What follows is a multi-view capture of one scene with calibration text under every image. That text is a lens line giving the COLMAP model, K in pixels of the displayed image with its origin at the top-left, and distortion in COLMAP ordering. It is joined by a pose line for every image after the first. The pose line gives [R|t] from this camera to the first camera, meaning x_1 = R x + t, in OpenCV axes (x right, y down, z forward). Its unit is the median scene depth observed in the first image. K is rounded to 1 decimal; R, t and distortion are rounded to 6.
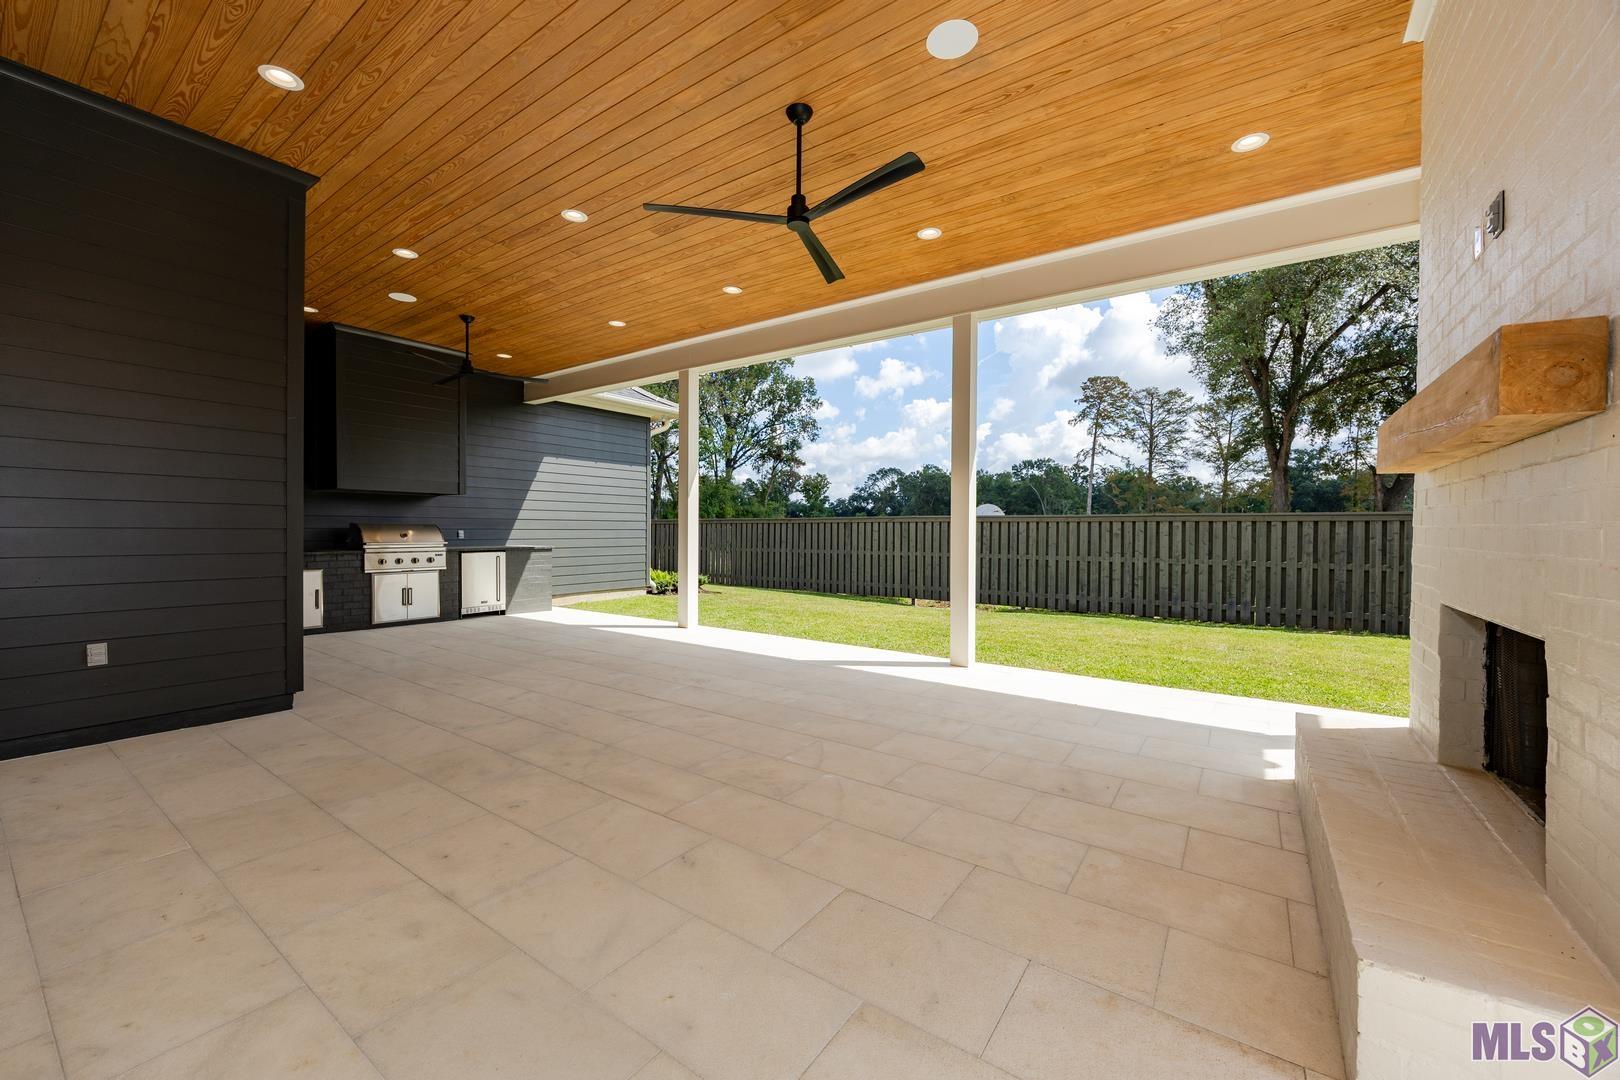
lens RADIAL K [[624.2, 0, 815.9], [0, 624.2, 544.5], [0, 0, 1]] dist [-0.000914, -0.000096]
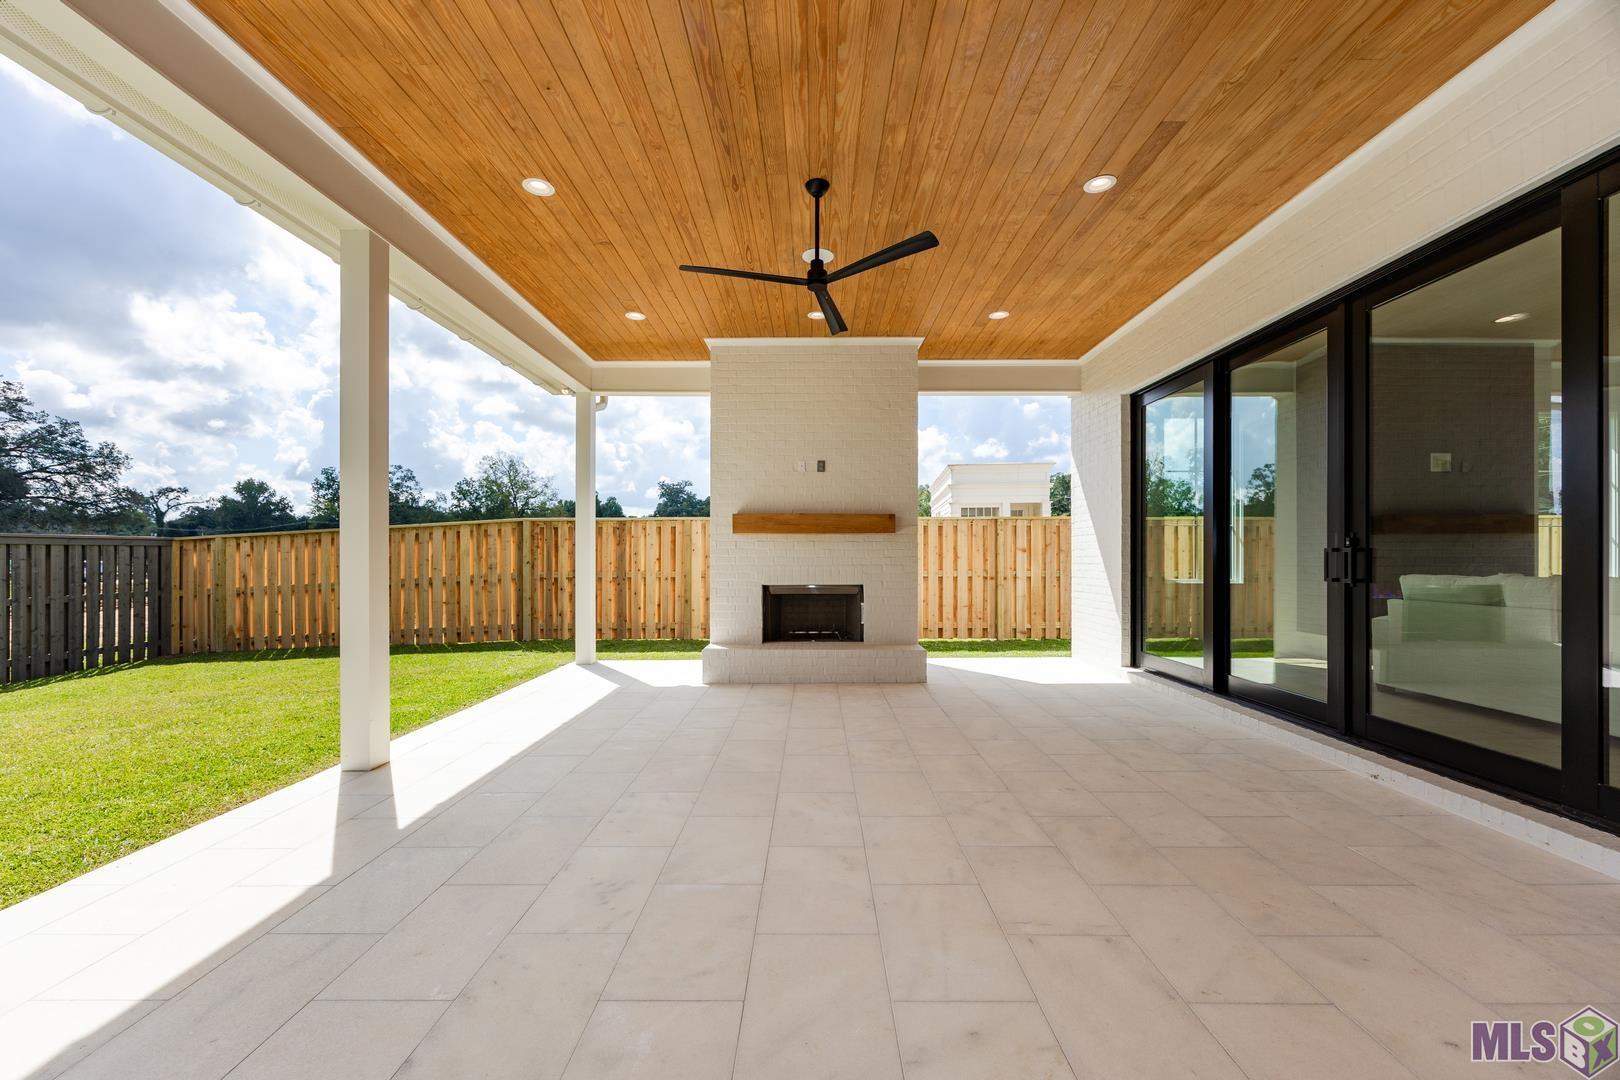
lens RADIAL K [[624.2, 0, 815.9], [0, 624.2, 544.5], [0, 0, 1]] dist [-0.000914, -0.000096]
pose [[-0.569458, 0.010575, 0.821953, -0.887796], [0.017168, 0.999852, -0.000969, -0.044191], [-0.821841, 0.013560, -0.569555, 1.542903]]
